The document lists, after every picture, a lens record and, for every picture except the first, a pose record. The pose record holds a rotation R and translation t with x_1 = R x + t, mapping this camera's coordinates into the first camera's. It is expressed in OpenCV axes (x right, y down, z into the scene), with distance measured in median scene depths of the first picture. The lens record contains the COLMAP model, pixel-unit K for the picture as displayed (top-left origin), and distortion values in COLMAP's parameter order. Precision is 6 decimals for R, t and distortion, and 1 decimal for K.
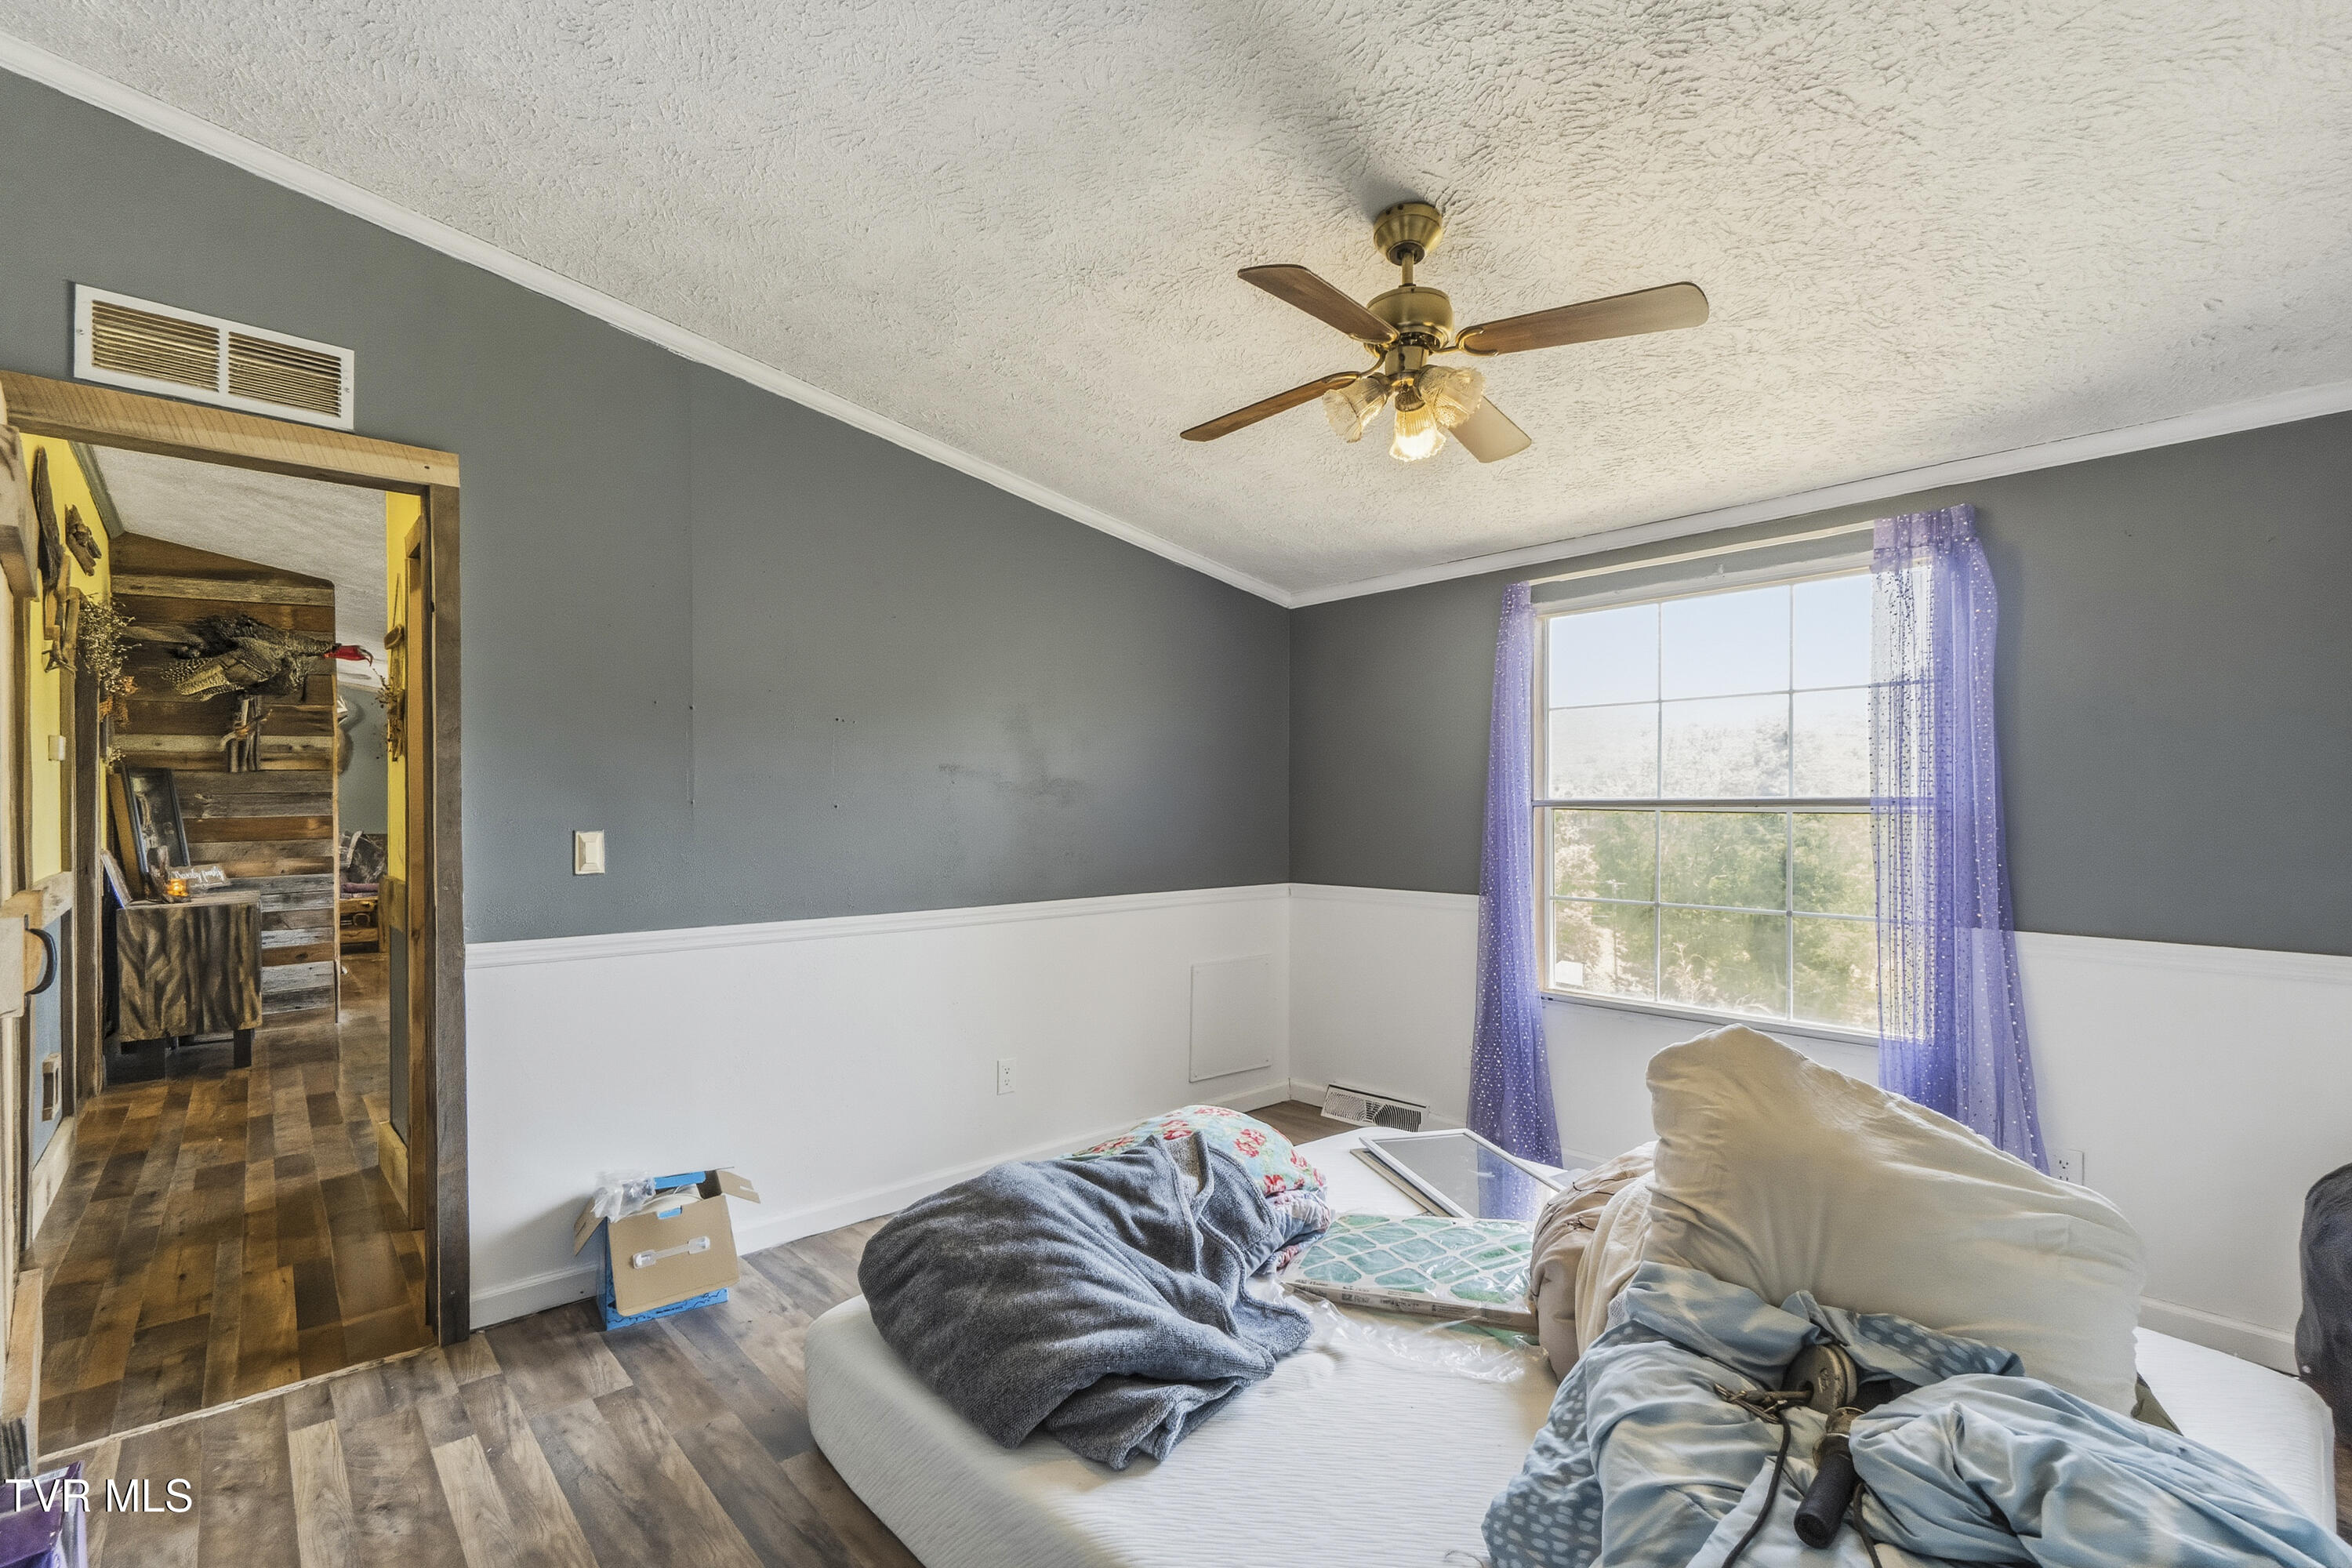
lens RADIAL K [[1048.4, 0, 1173.1], [0, 1048.4, 821.4], [0, 0, 1]] dist [-0.000283, -0.000082]
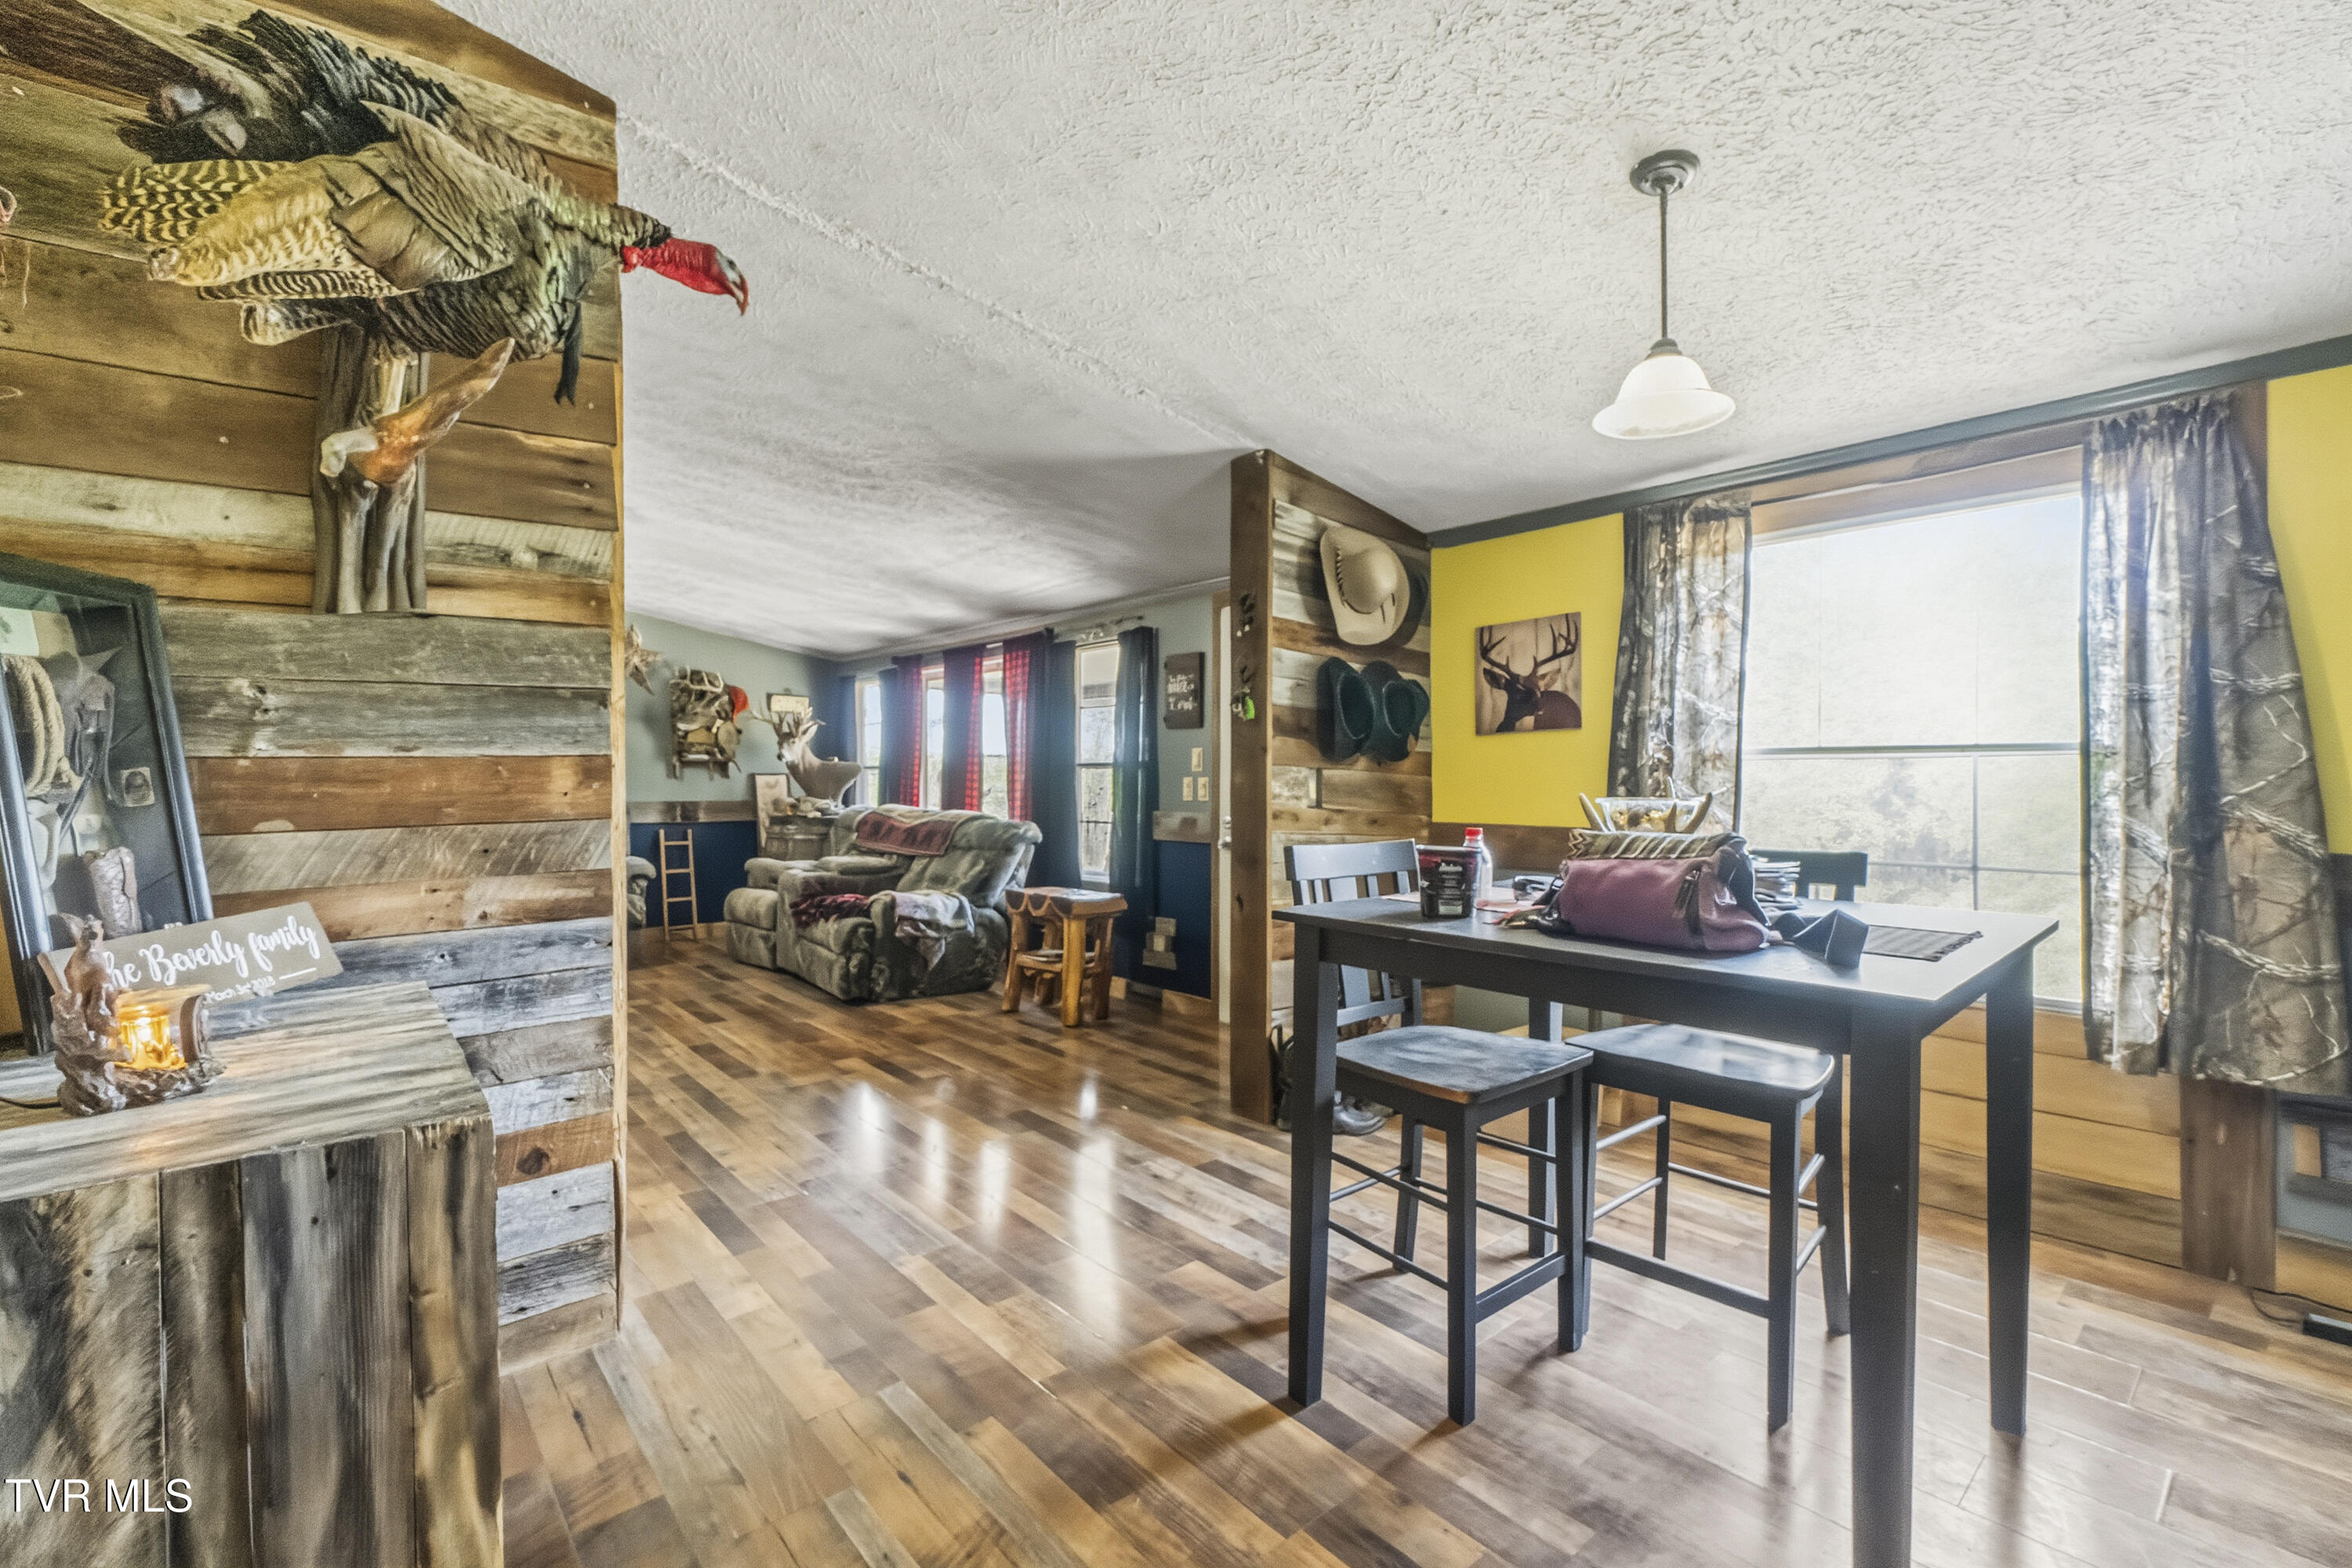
lens RADIAL K [[1004.1, 0, 1155.1], [0, 1004.1, 787.1], [0, 0, 1]] dist [-0.002363, -0.000226]
pose [[0.999925, 0.001047, -0.012241, -0.631735], [-0.001080, 0.999996, -0.002681, 0.006355], [0.012239, 0.002694, 0.999921, 0.681443]]
